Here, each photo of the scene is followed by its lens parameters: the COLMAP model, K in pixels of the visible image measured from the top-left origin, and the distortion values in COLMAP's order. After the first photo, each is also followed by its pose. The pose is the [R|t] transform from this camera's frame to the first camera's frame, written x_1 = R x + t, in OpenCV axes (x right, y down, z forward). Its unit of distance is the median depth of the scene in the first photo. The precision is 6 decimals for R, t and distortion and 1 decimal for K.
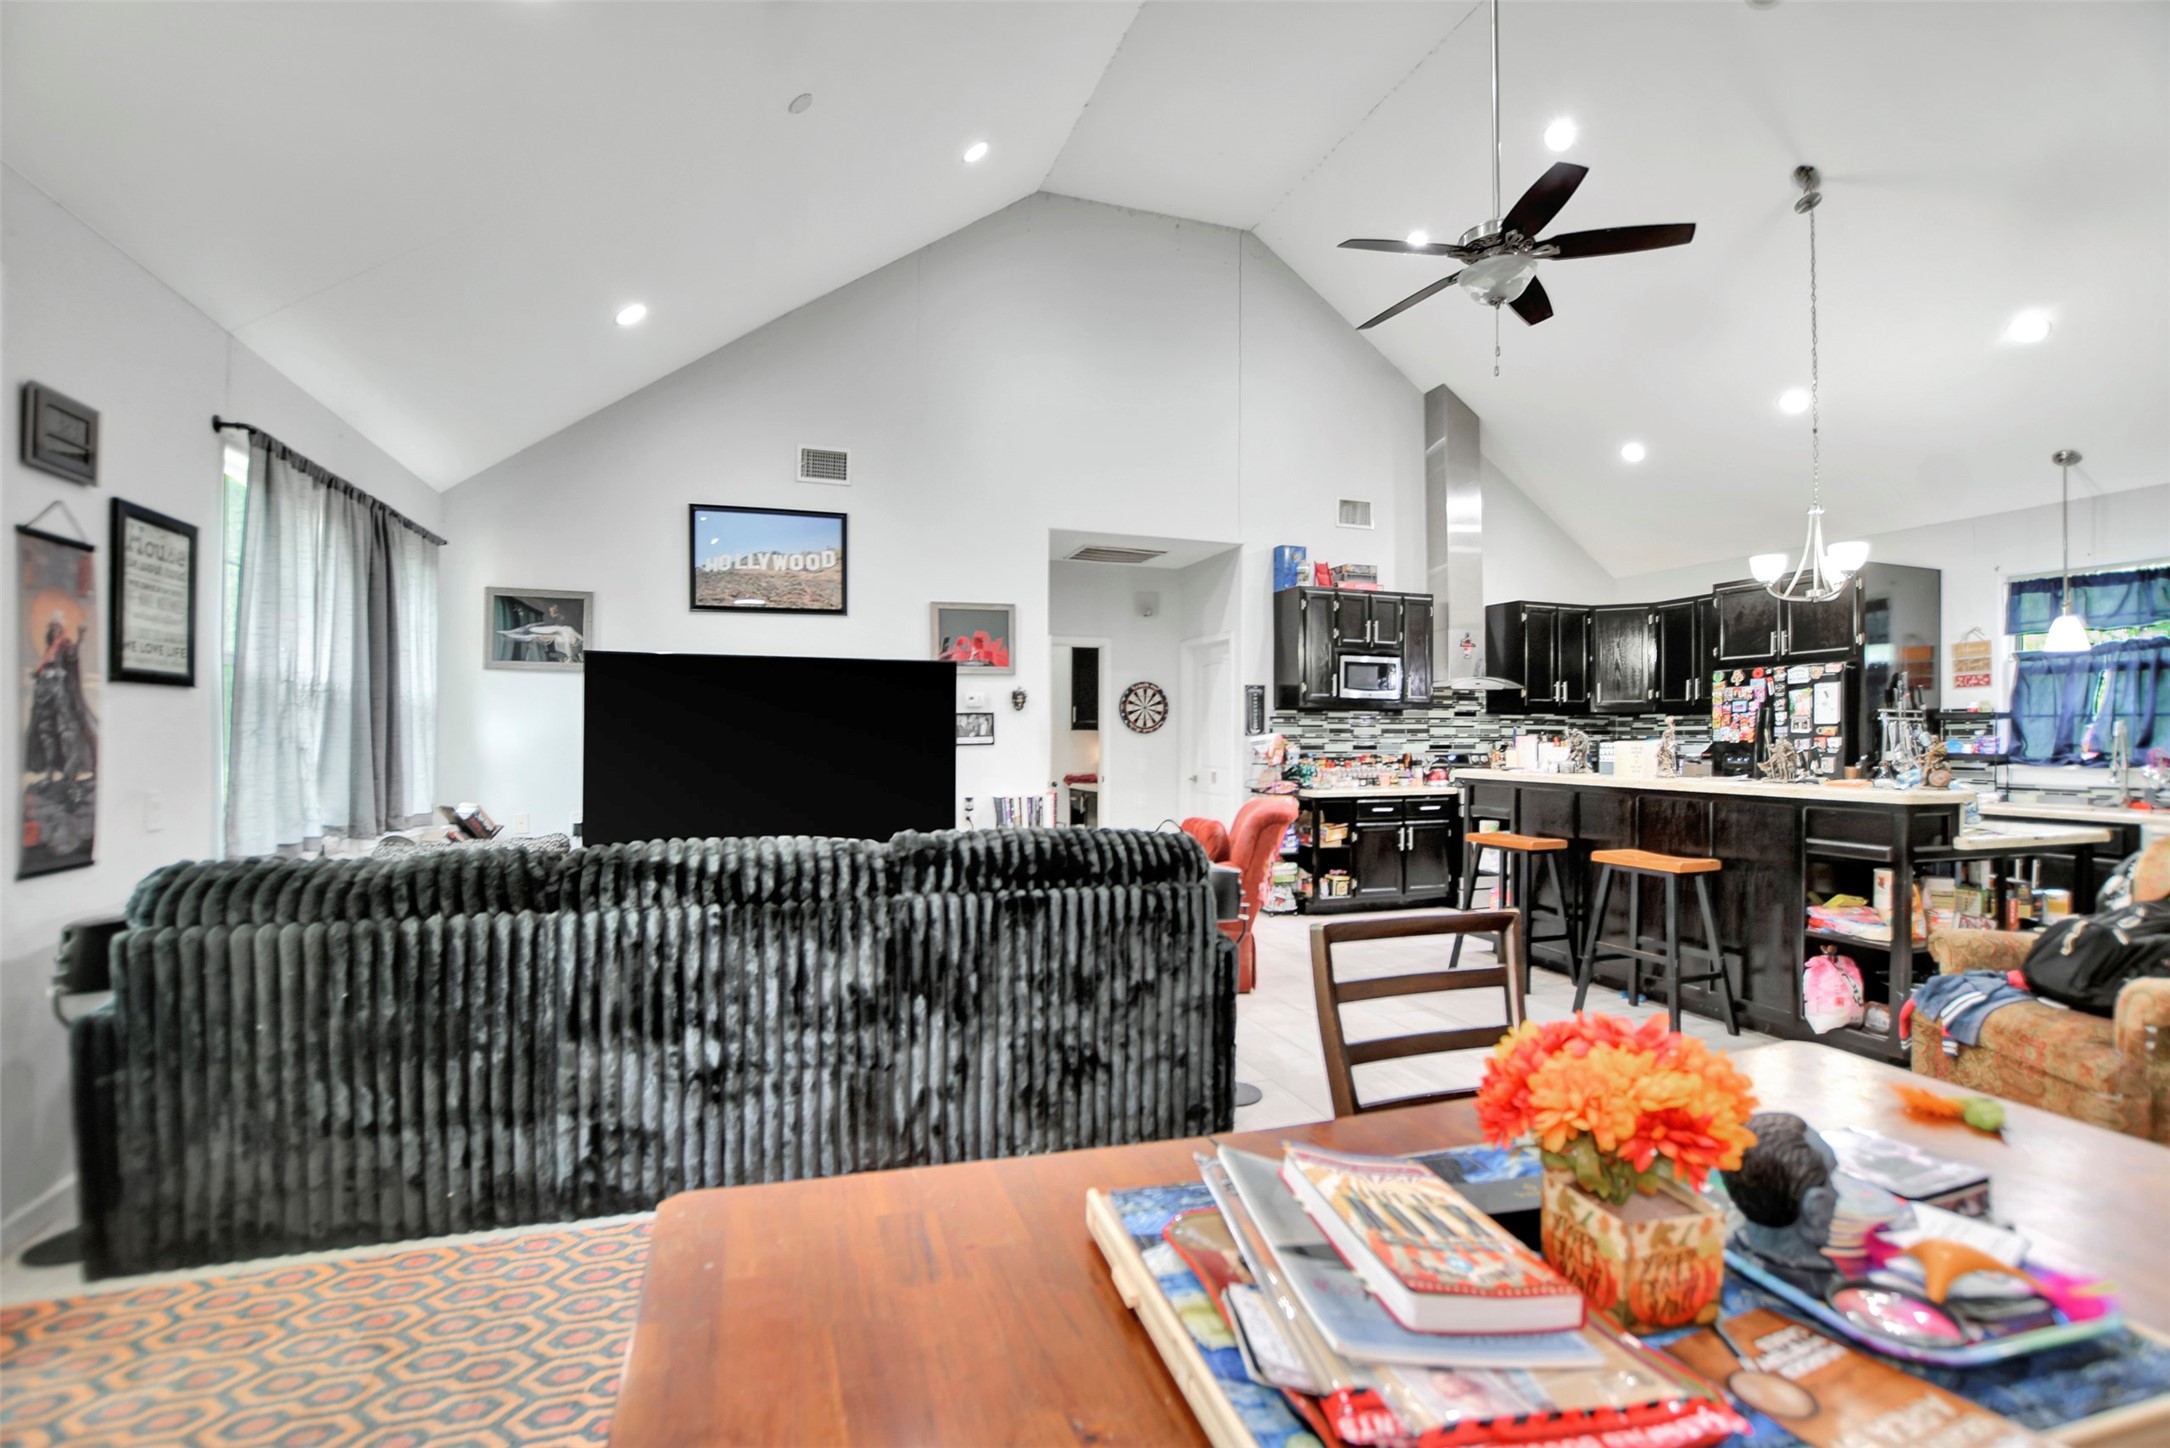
lens RADIAL K [[976.5, 0, 1084.6], [0, 976.5, 732.3], [0, 0, 1]] dist [-0.029086, 0.000867]
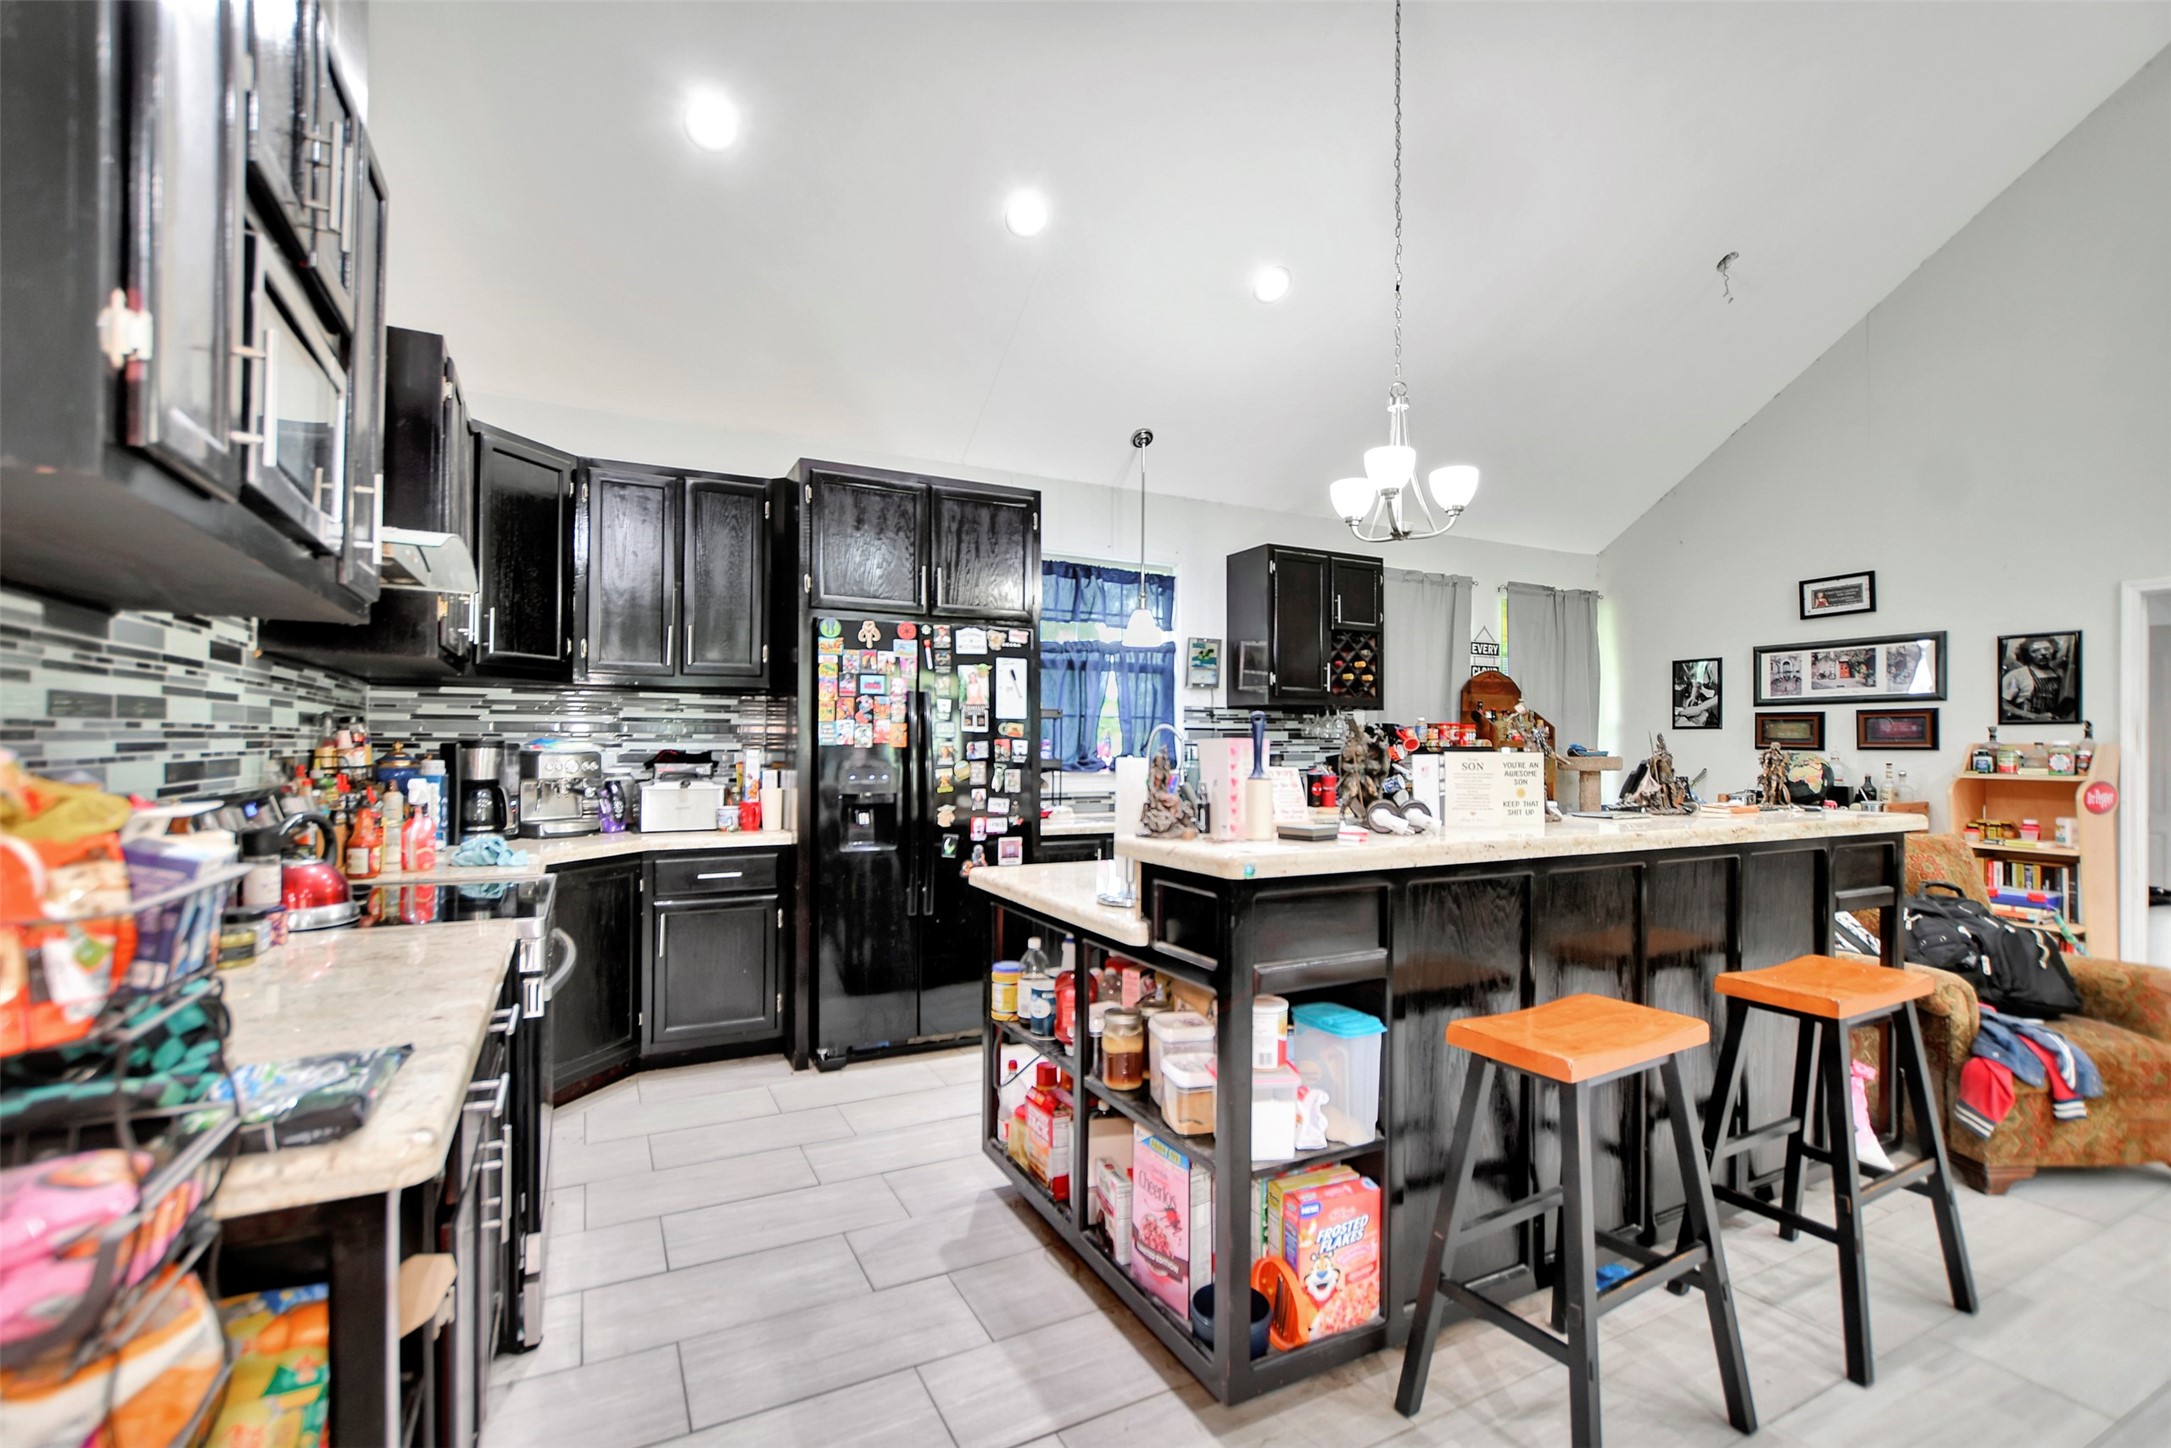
lens RADIAL K [[966.4, 0, 1087.1], [0, 966.4, 733.5], [0, 0, 1]] dist [-0.006601, 0.000105]
pose [[-0.154803, 0.004579, 0.987935, 0.101673], [-0.012146, 0.999905, -0.006538, 0.004952], [-0.987871, -0.013012, -0.154733, 1.062269]]
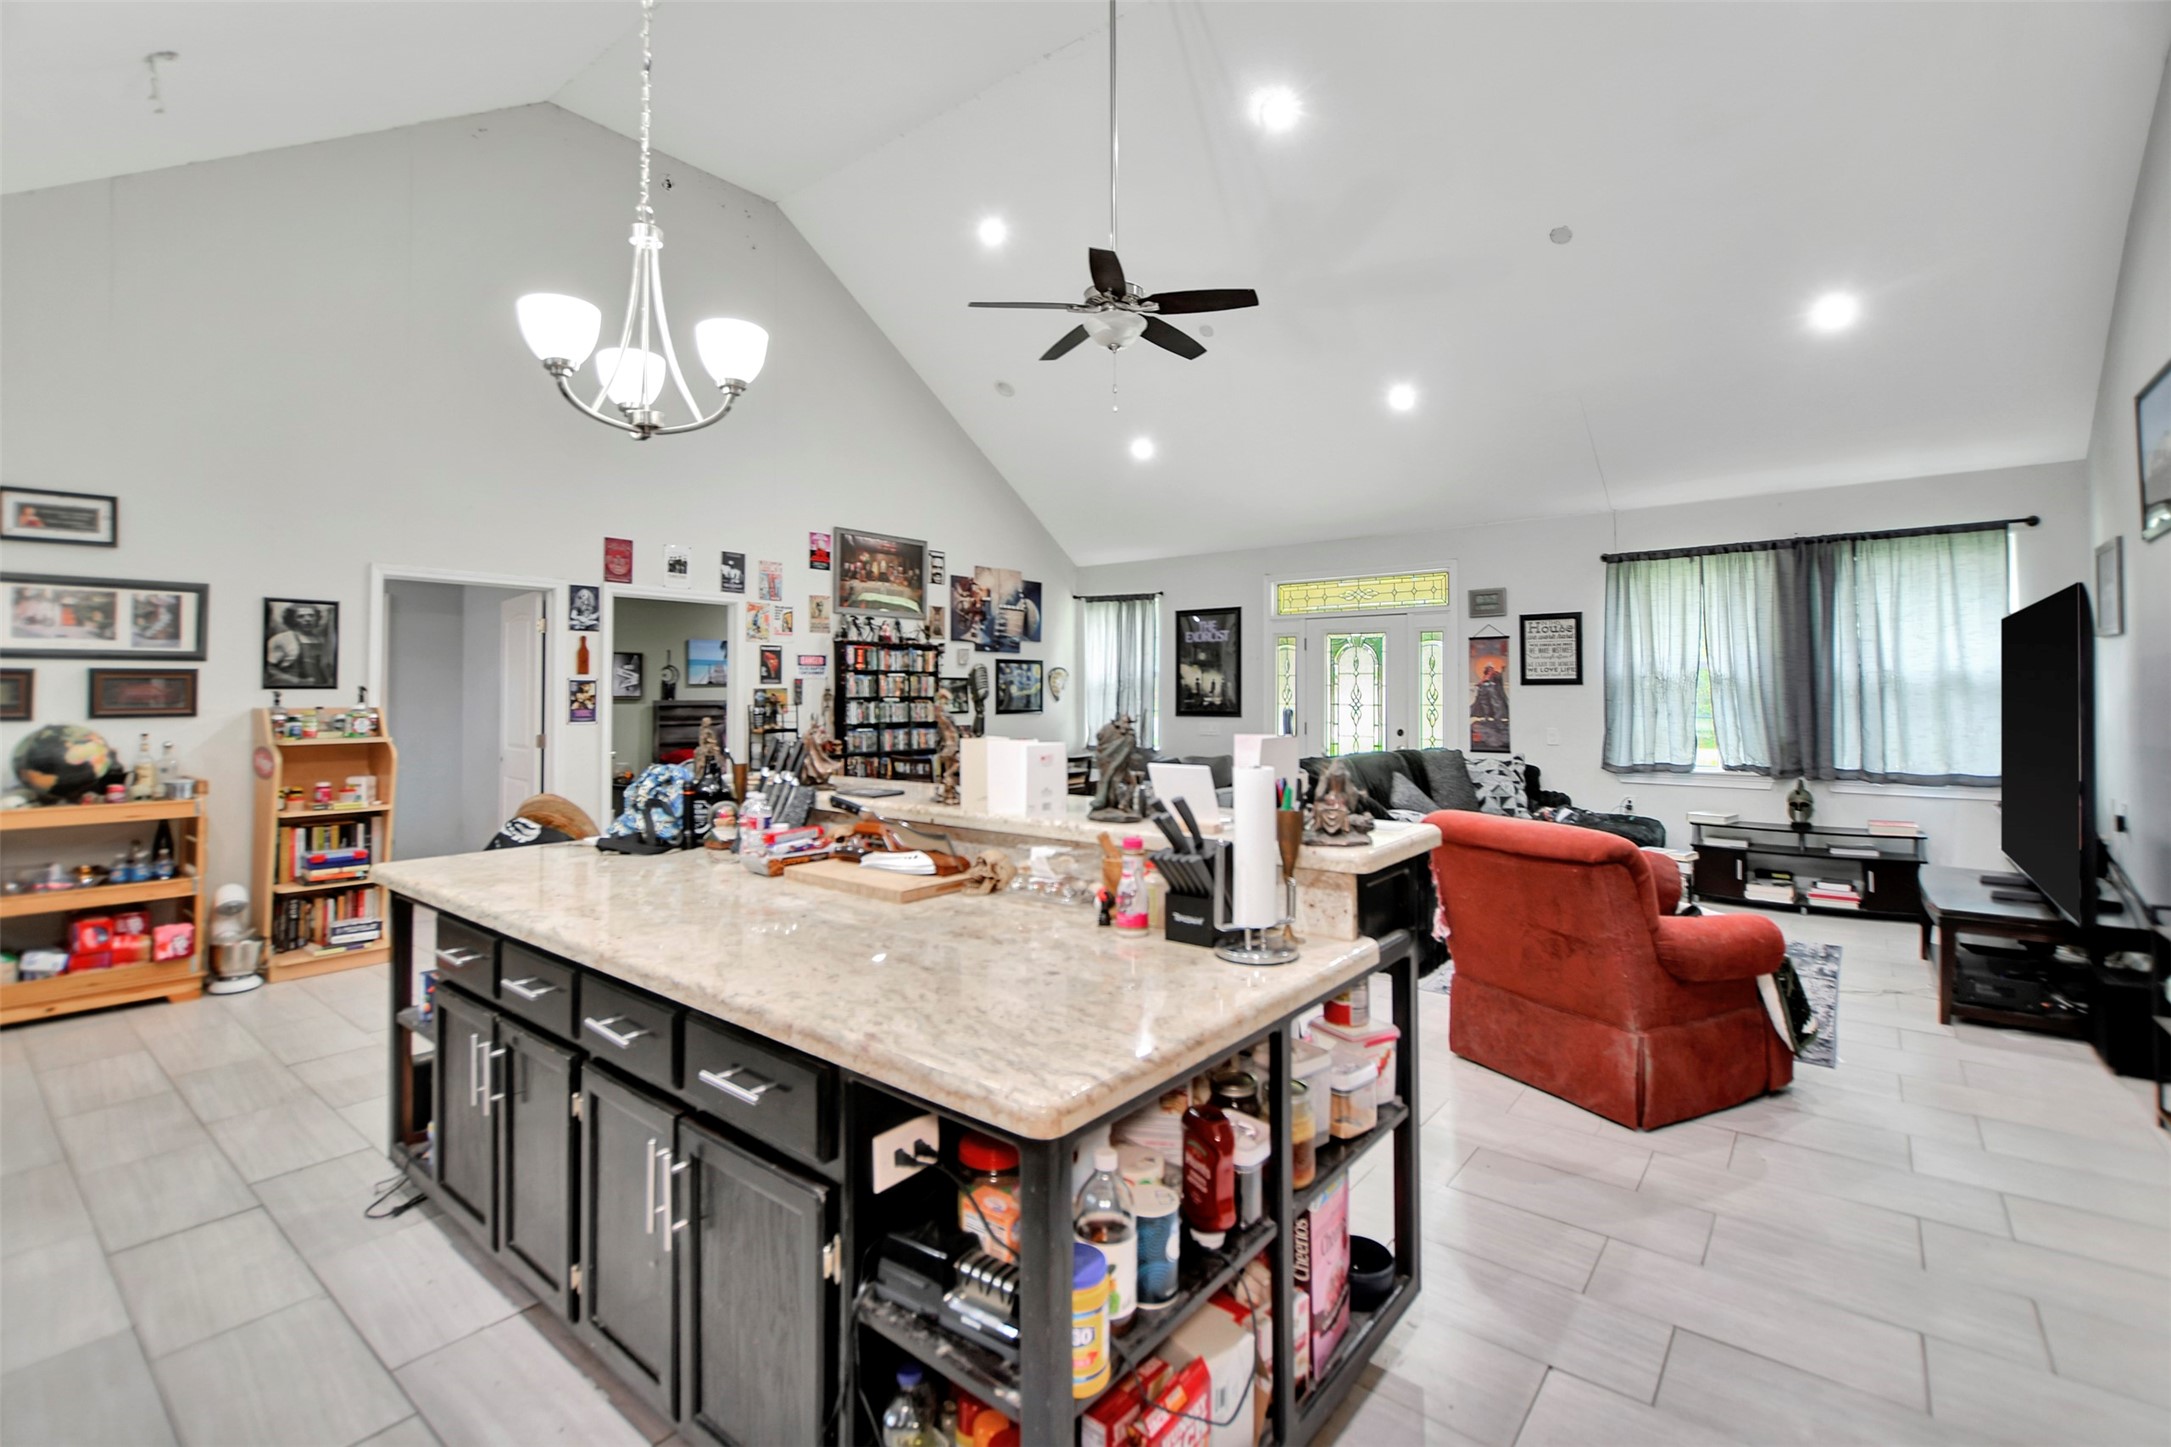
lens RADIAL K [[985.5, 0, 1075.0], [0, 985.5, 676.2], [0, 0, 1]] dist [-0.002347, 0.000285]
pose [[-0.846171, -0.010426, -0.532809, 0.679595], [0.002060, 0.999737, -0.022835, -0.008268], [0.532907, -0.020420, -0.845927, 1.218477]]
